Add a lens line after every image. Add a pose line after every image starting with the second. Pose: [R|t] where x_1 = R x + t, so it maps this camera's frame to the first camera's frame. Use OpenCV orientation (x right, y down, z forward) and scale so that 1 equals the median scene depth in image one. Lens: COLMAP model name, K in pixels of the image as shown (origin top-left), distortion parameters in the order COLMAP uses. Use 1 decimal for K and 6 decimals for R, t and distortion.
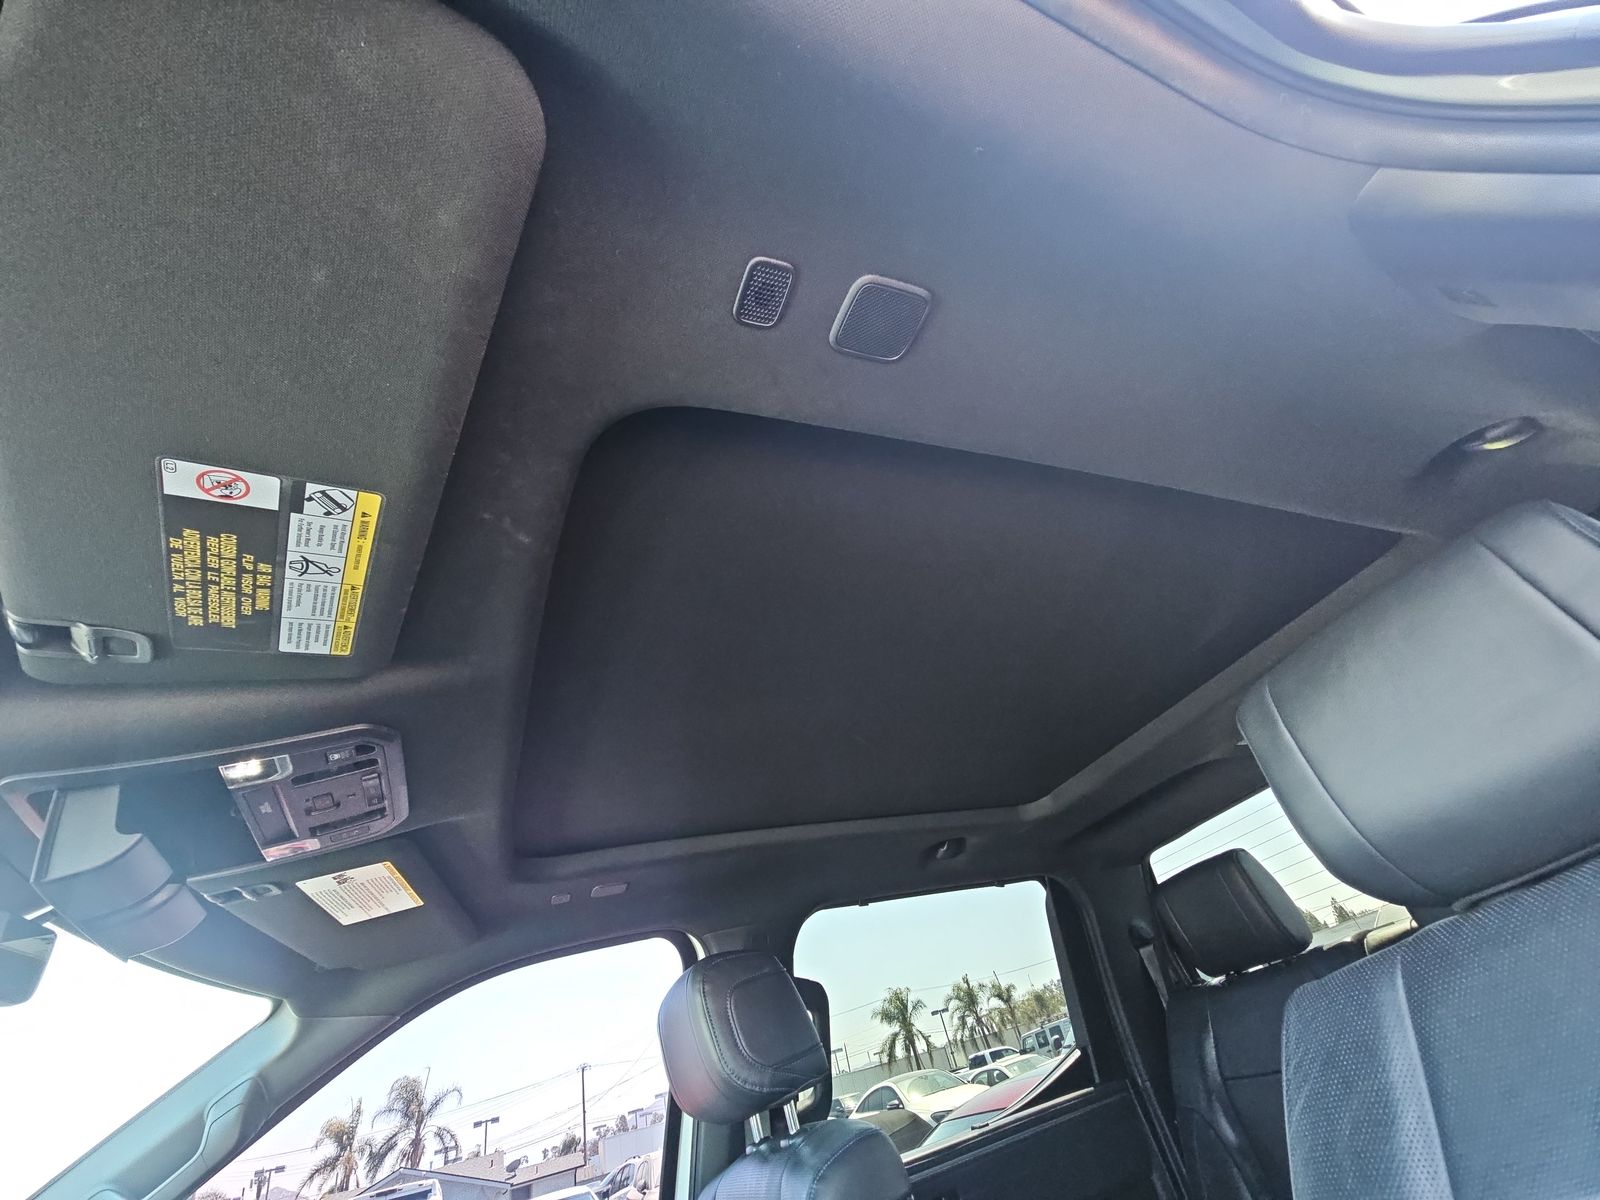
lens RADIAL K [[637.8, 0, 801.4], [0, 637.8, 593.2], [0, 0, 1]] dist [0.055919, -0.030755]
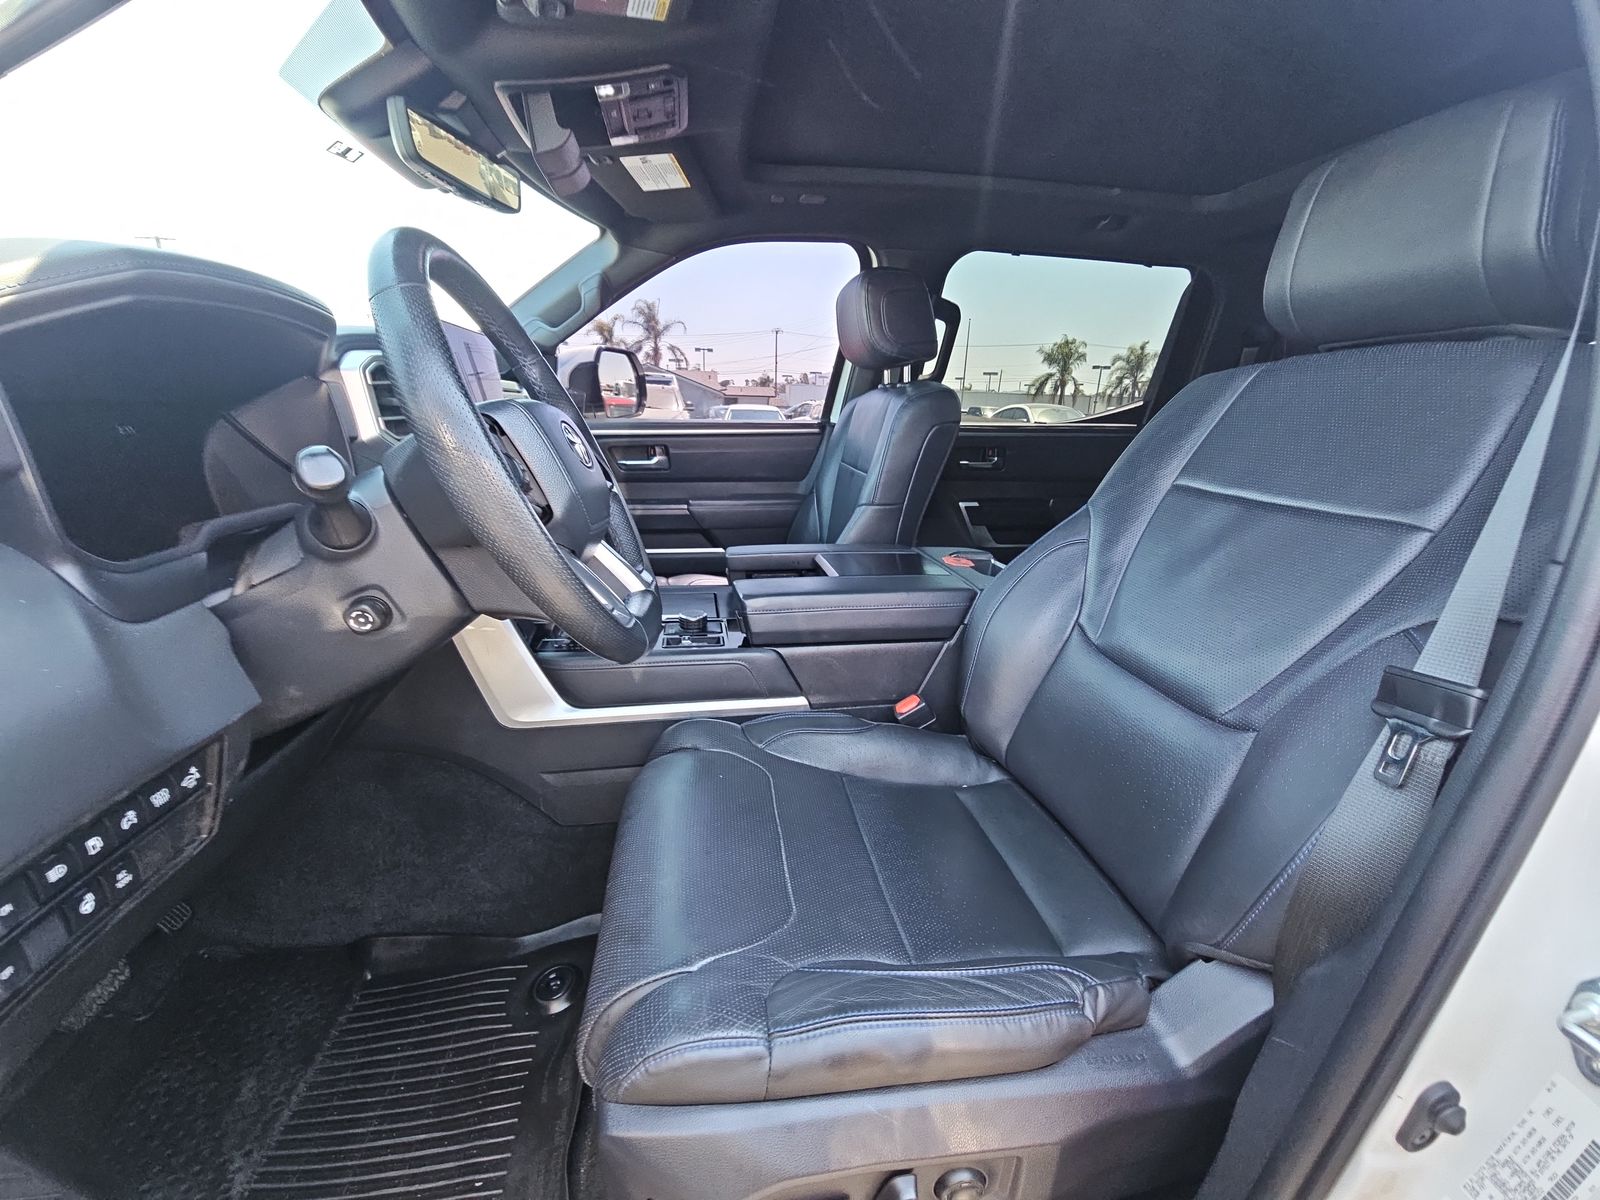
lens RADIAL K [[661.5, 0, 768.9], [0, 661.5, 601.0], [0, 0, 1]] dist [0.000732, -0.010112]
pose [[0.935404, 0.312424, -0.165563, 0.100681], [-0.034799, 0.547316, 0.836202, -0.223744], [0.351865, -0.776425, 0.522834, -0.373562]]
